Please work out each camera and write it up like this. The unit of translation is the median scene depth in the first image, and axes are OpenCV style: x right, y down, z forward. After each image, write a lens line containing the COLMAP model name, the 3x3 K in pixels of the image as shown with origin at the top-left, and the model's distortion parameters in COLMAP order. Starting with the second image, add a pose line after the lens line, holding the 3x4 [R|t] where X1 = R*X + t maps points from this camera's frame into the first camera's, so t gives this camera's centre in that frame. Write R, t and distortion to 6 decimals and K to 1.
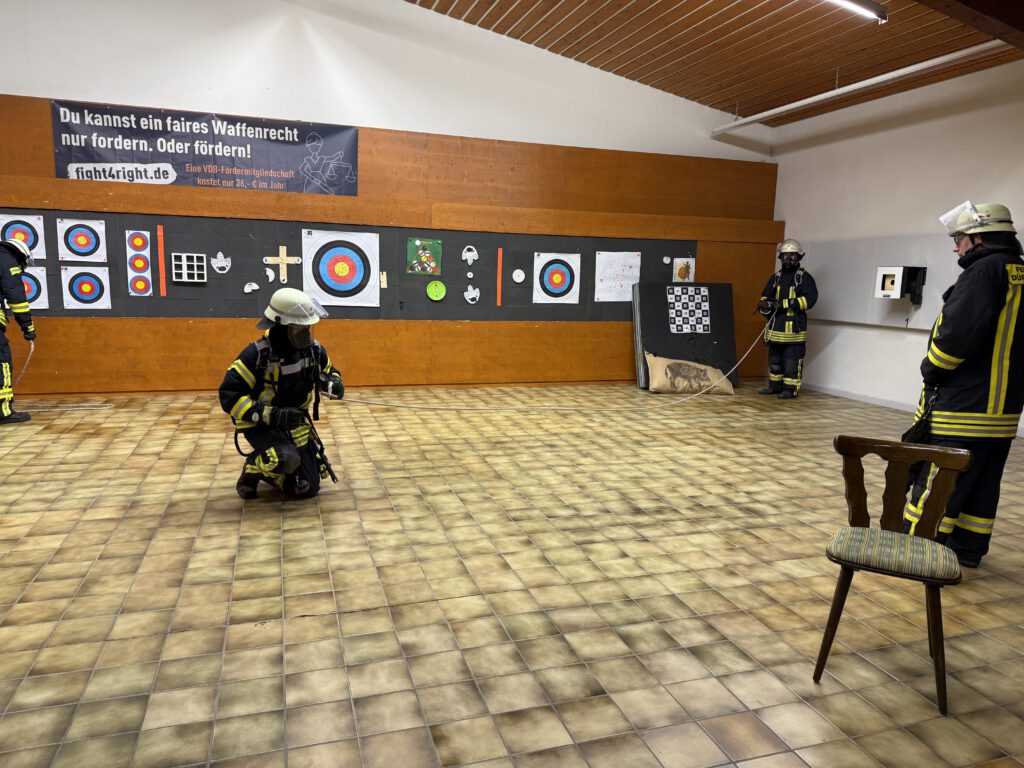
lens RADIAL K [[717.3, 0, 512.0], [0, 717.3, 384.0], [0, 0, 1]] dist [0.127081, -0.141848]
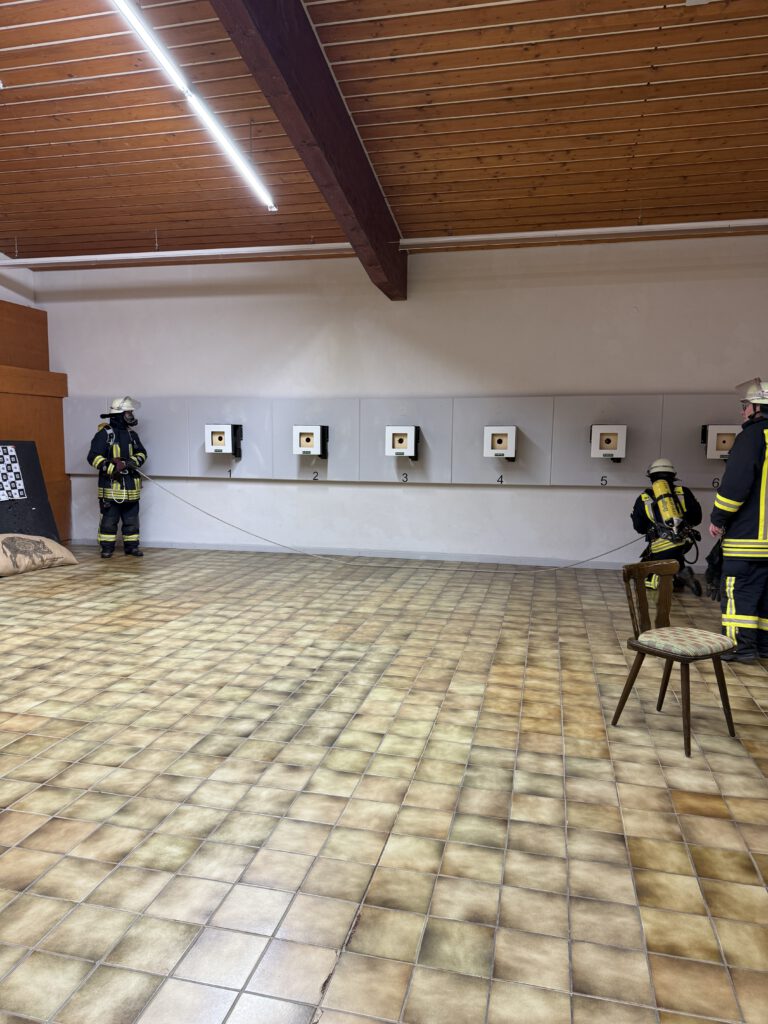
lens RADIAL K [[726.2, 0, 384.0], [0, 726.2, 512.0], [0, 0, 1]] dist [0.038960, -0.038594]
pose [[0.537062, -0.123440, 0.834462, -0.514235], [0.144797, 0.988043, 0.052967, -0.087224], [-0.831022, 0.092381, 0.548514, 0.378789]]
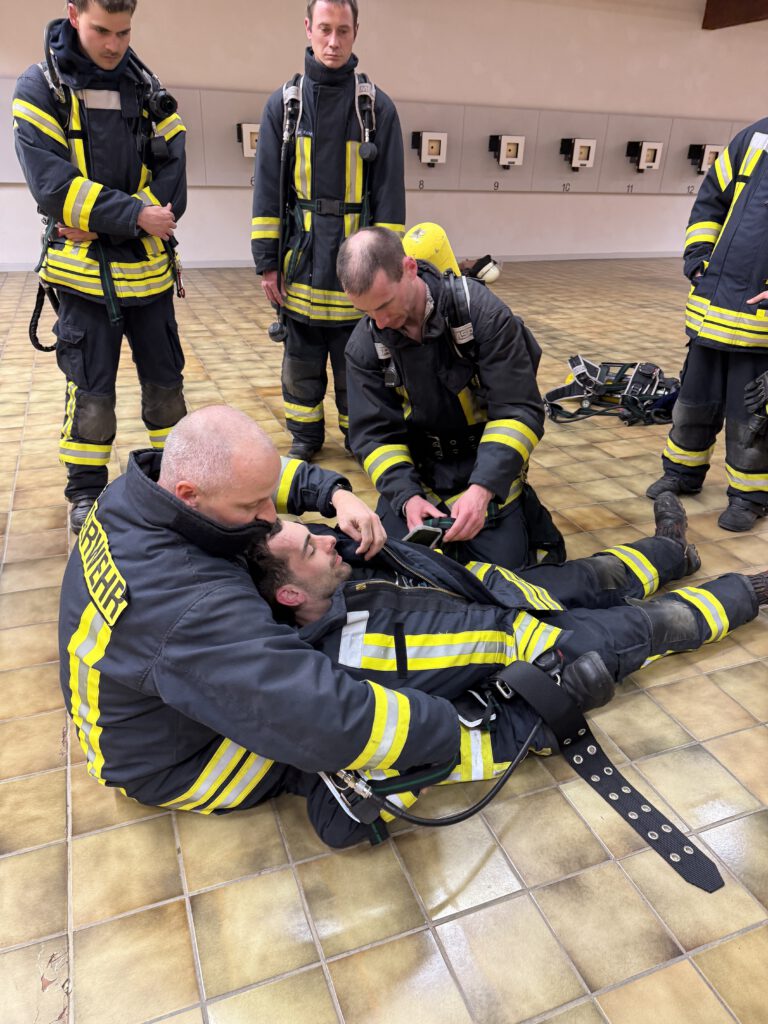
lens RADIAL K [[726.2, 0, 384.0], [0, 726.2, 512.0], [0, 0, 1]] dist [0.038960, -0.038594]
pose [[-0.031235, -0.468320, 0.883007, -0.819861], [0.128457, 0.874231, 0.468209, -0.055250], [-0.991223, 0.128052, 0.032853, 0.364745]]
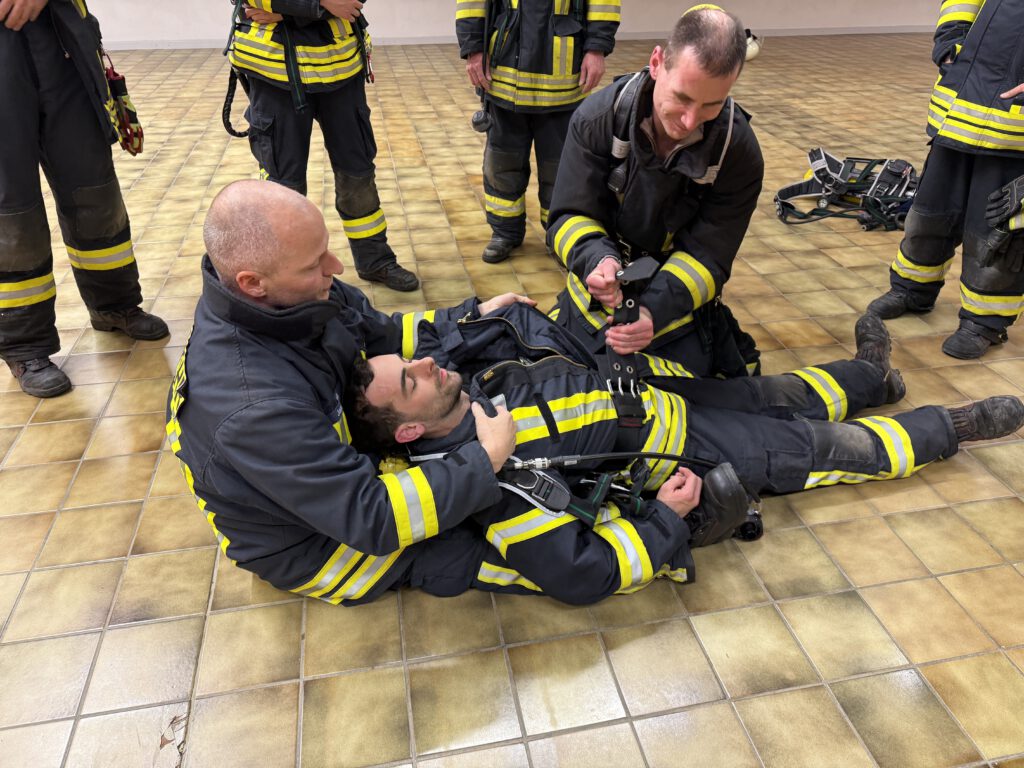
lens RADIAL K [[726.2, 0, 519.8], [0, 726.2, 383.3], [0, 0, 1]] dist [0.038960, -0.038594]
pose [[0.131849, -0.564105, 0.815108, -0.797195], [0.151615, 0.824088, 0.545795, -0.052677], [-0.979606, 0.051621, 0.194182, 0.306536]]
